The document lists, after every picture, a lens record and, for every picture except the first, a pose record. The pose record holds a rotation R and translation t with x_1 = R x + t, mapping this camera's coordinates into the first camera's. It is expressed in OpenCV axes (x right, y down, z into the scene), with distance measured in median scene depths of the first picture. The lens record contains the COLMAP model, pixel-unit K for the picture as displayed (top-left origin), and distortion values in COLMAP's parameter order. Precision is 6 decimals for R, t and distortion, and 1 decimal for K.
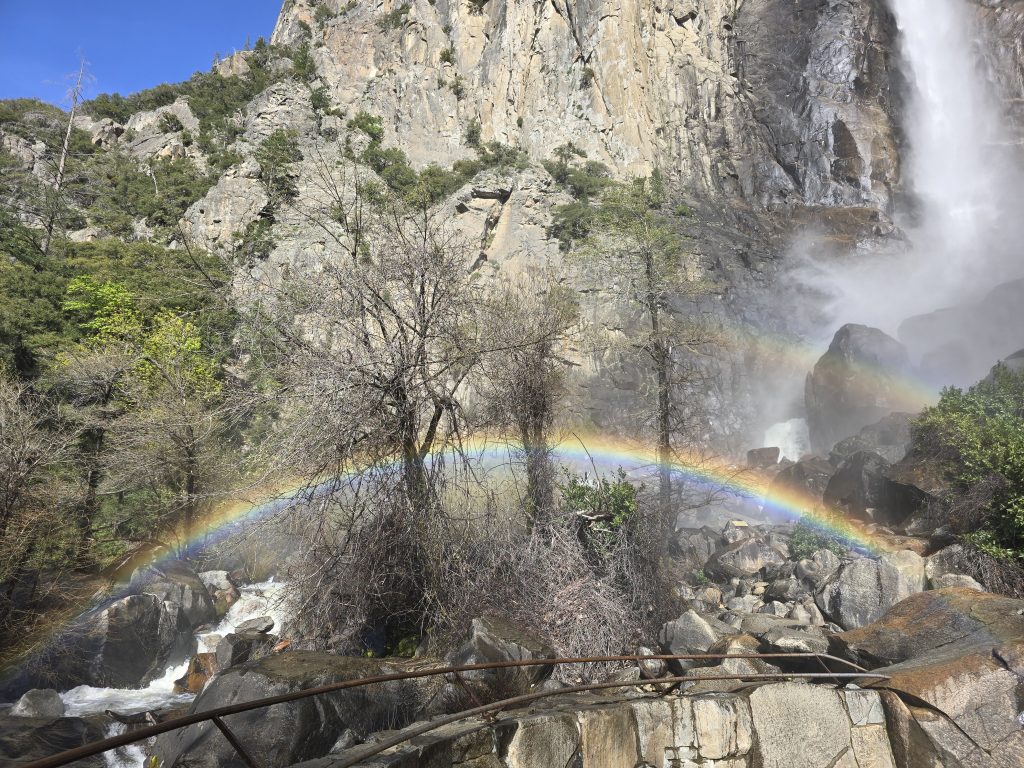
lens RADIAL K [[719.6, 0, 514.5], [0, 719.6, 390.8], [0, 0, 1]] dist [0.061916, -0.076306]
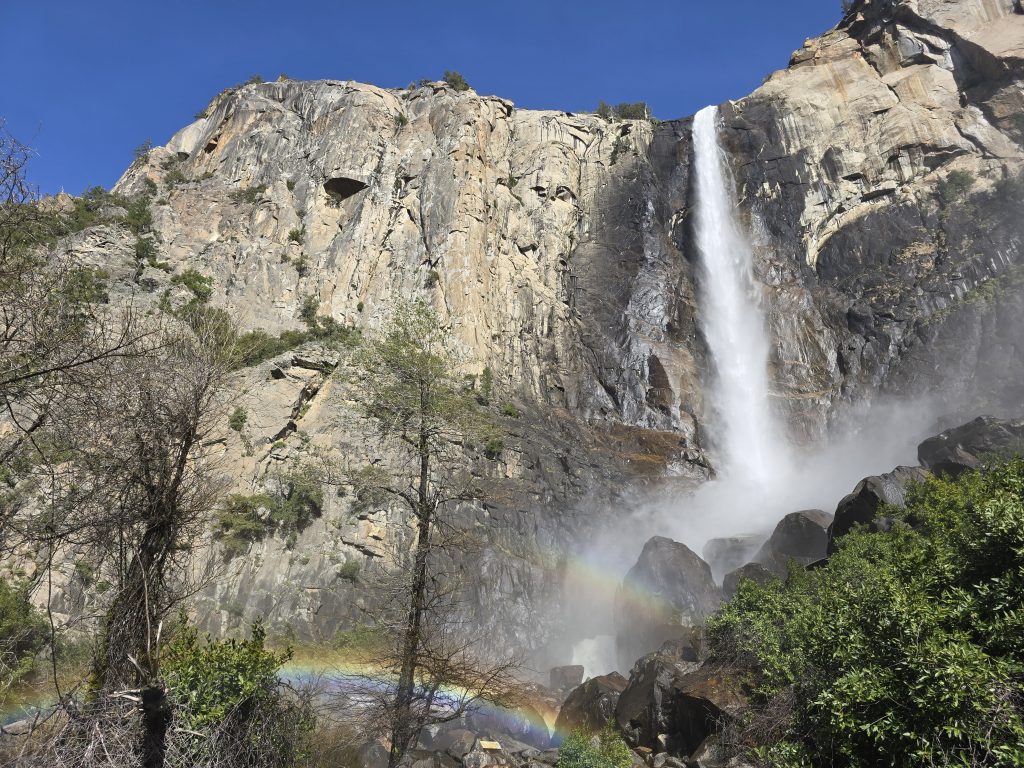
lens RADIAL K [[633.8, 0, 558.6], [0, 633.8, 422.6], [0, 0, 1]] dist [0.074499, -0.059741]
pose [[0.965258, 0.147403, 0.215753, 0.110285], [-0.072287, 0.944108, -0.321613, 0.047363], [-0.251100, 0.294844, 0.921963, 0.170925]]
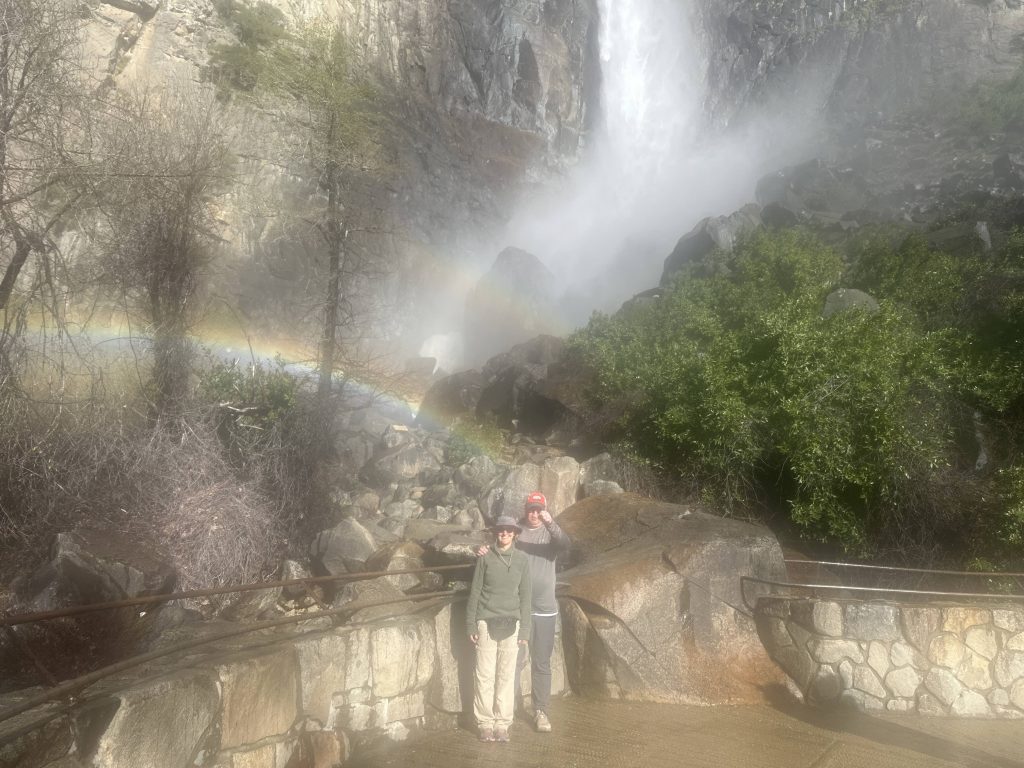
lens RADIAL K [[719.6, 0, 514.5], [0, 719.6, 390.8], [0, 0, 1]] dist [0.061916, -0.076306]
pose [[0.882200, 0.070395, 0.465582, -0.001086], [-0.127631, 0.987496, 0.092533, 0.015732], [-0.453247, -0.141055, 0.880154, 0.056975]]
